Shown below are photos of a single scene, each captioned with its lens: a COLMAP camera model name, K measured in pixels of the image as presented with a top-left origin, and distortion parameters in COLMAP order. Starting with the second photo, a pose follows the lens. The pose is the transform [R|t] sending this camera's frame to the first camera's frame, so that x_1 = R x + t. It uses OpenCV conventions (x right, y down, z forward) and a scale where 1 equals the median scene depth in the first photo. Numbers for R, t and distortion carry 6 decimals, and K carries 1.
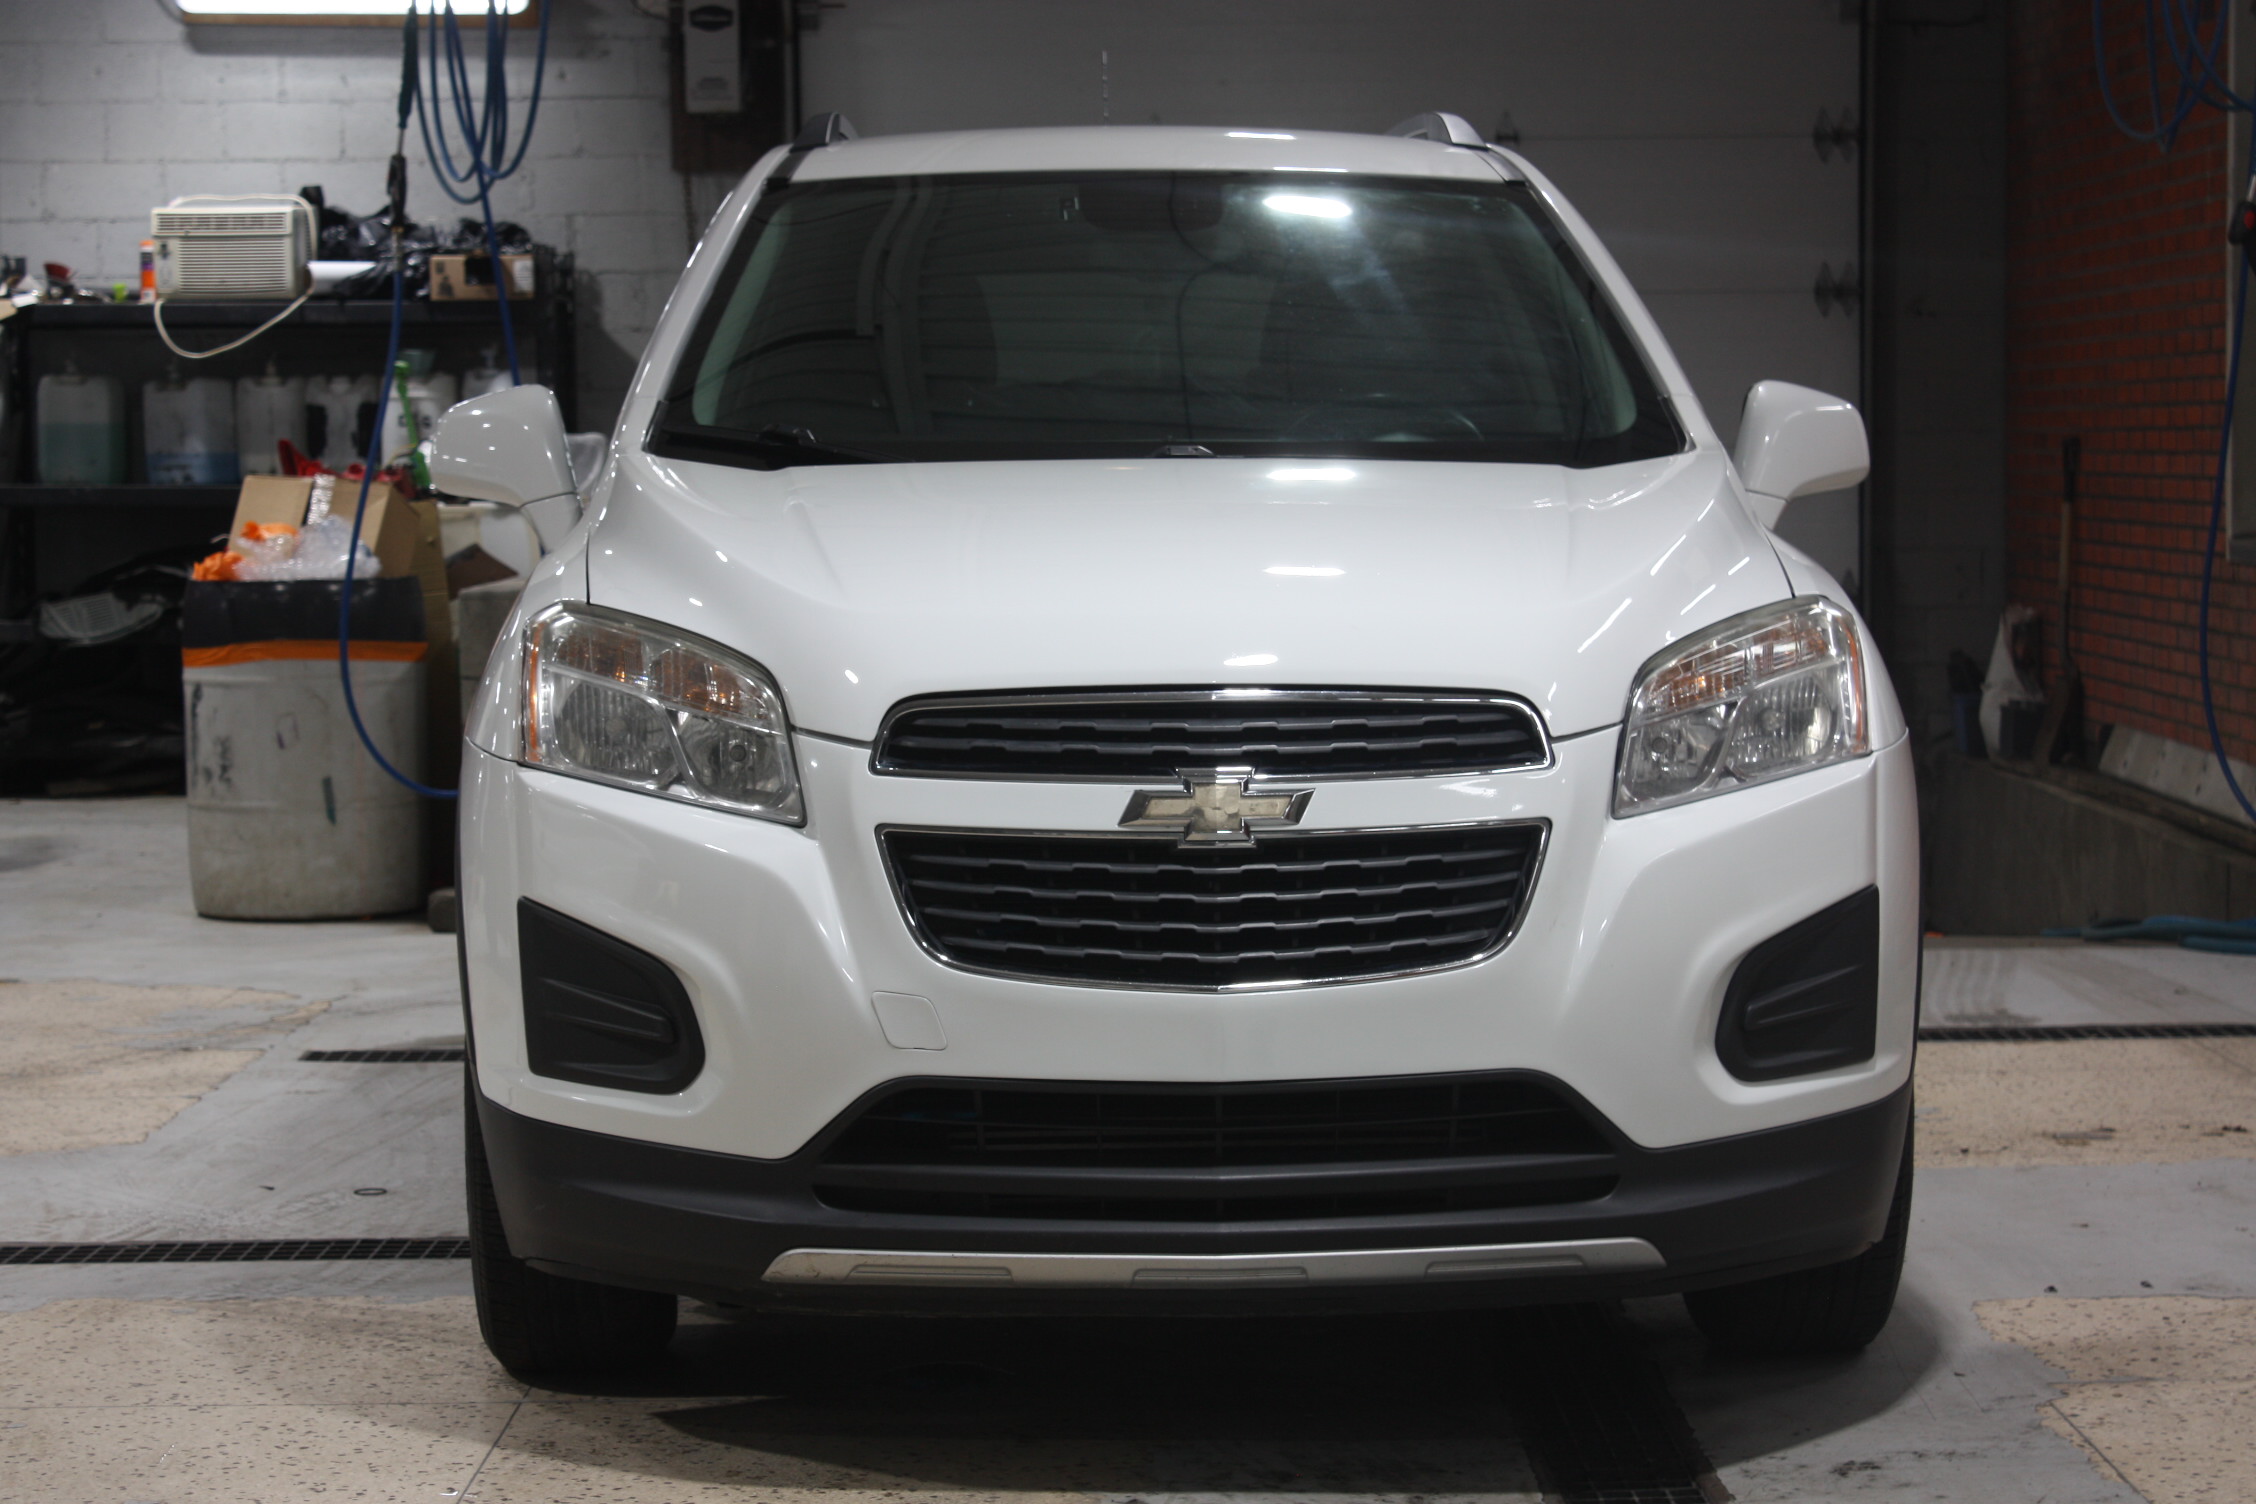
lens RADIAL K [[4926.7, 0, 1128.0], [0, 4926.7, 752.0], [0, 0, 1]] dist [0.014058, 0.055034]
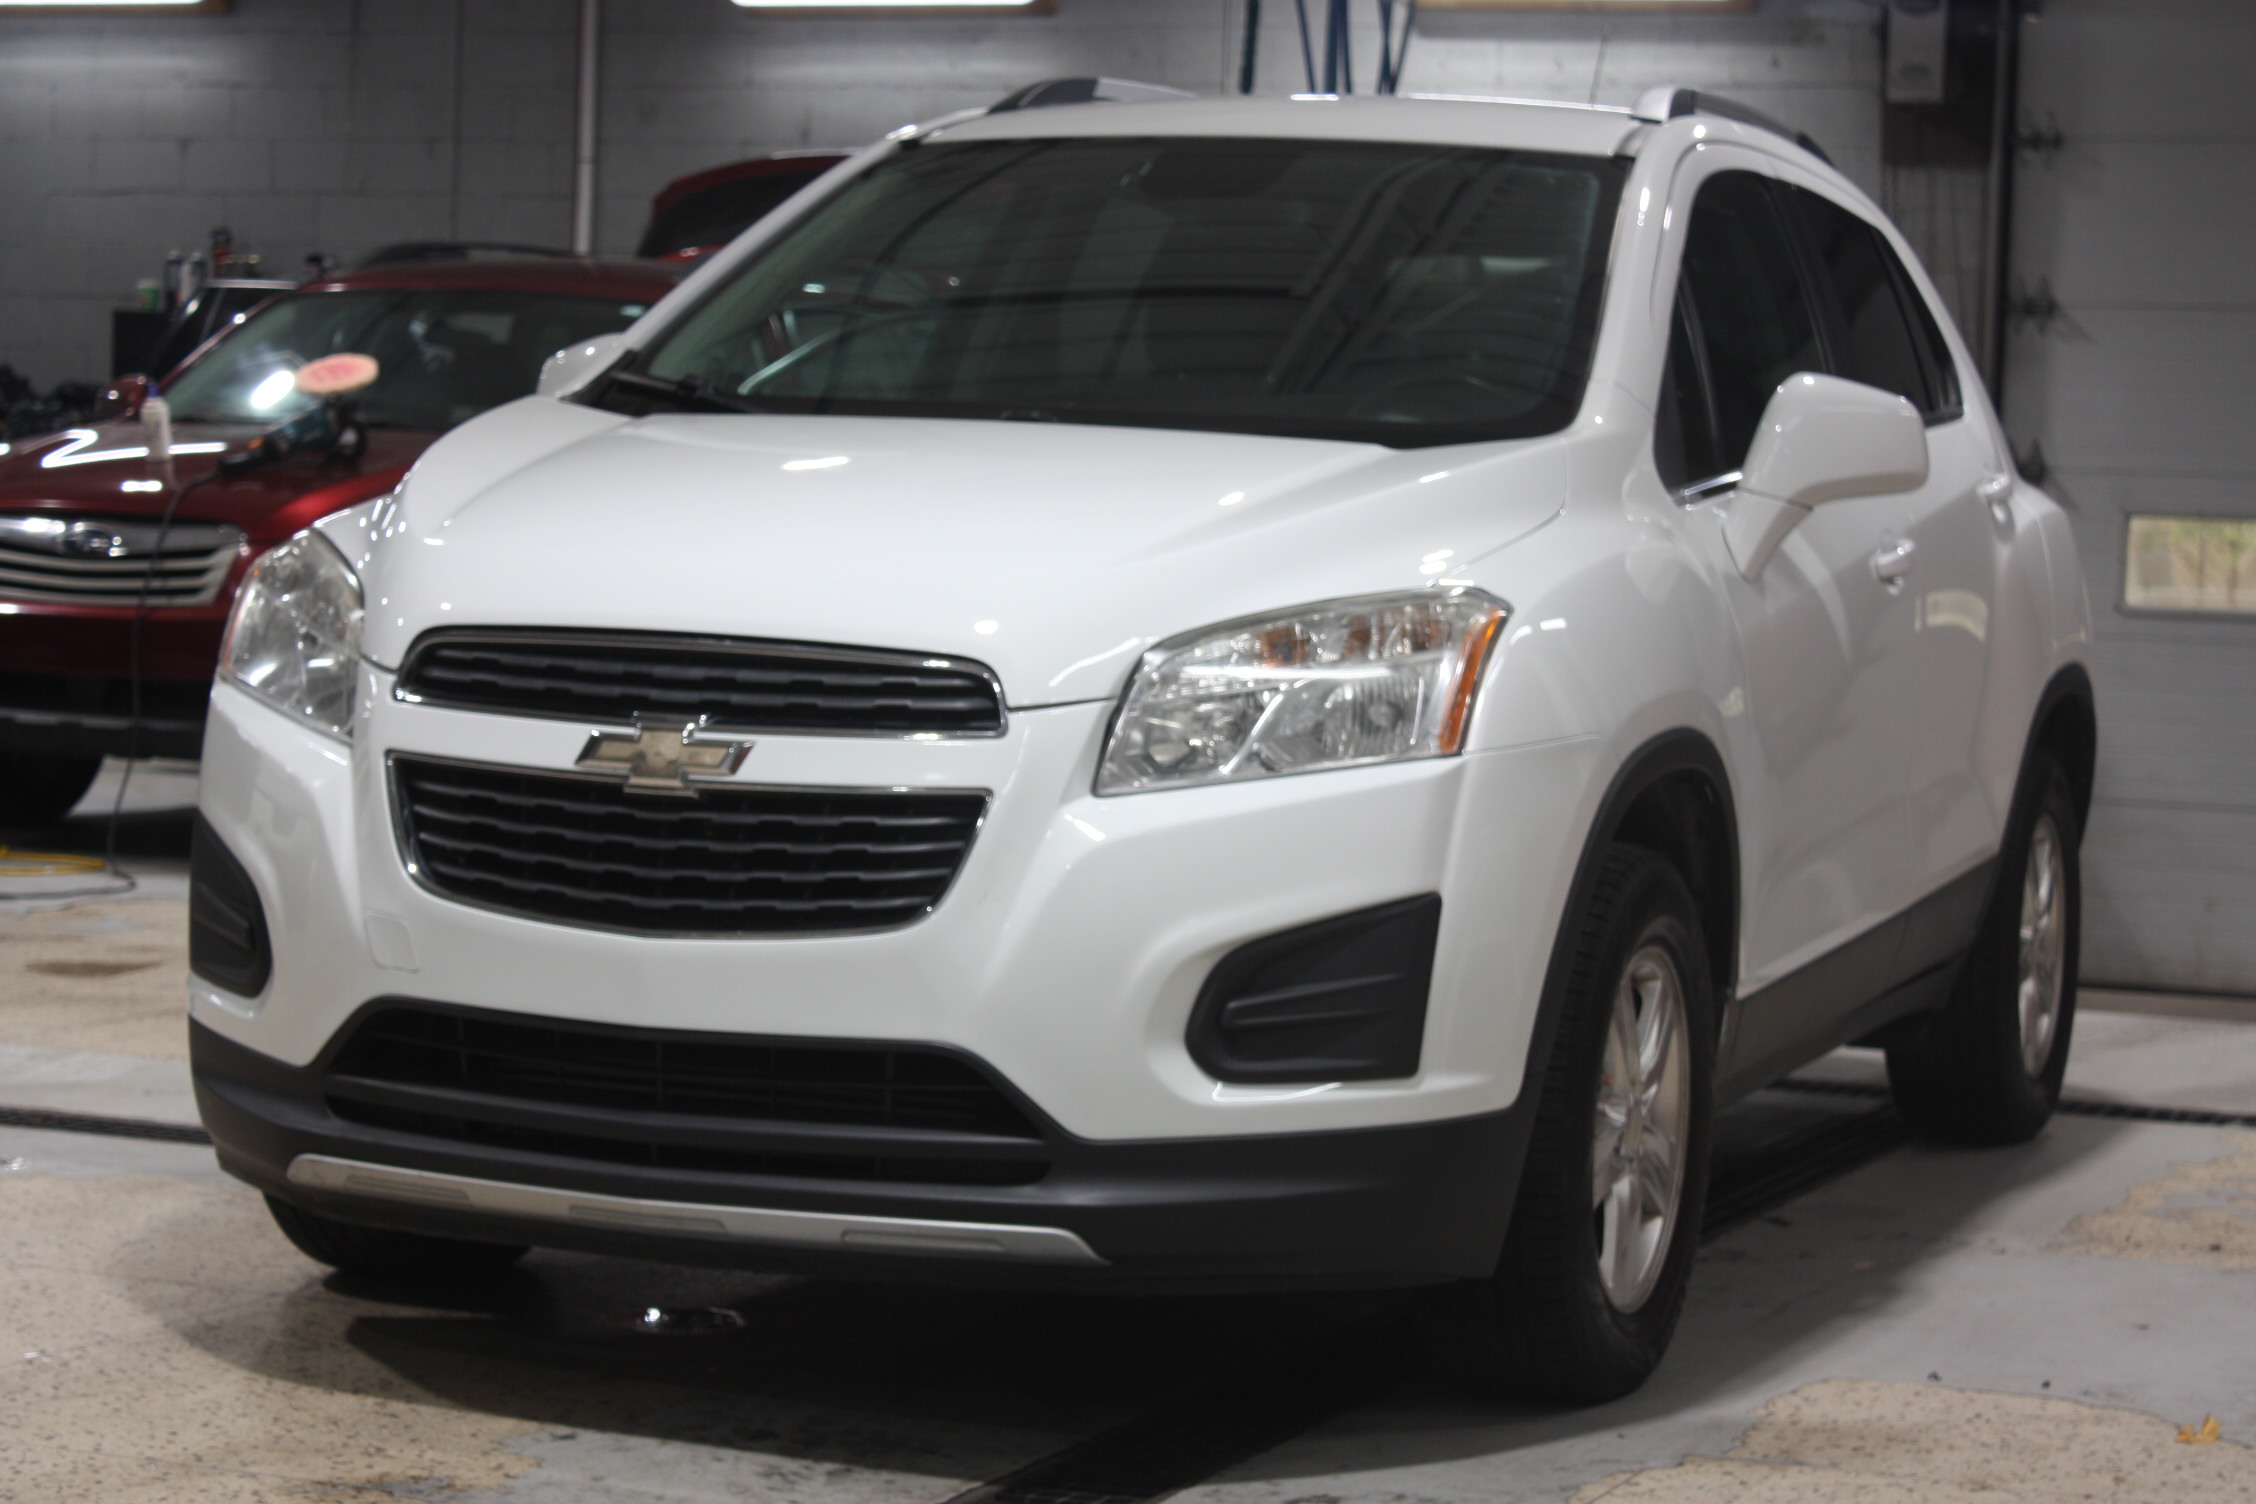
lens RADIAL K [[5114.1, 0, 1049.1], [0, 5114.1, 753.4], [0, 0, 1]] dist [0.088329, 0.520399]
pose [[0.907789, 0.065437, -0.414291, 0.513053], [-0.068151, 0.997641, 0.008244, -0.002626], [0.413853, 0.020751, 0.910107, 0.084141]]
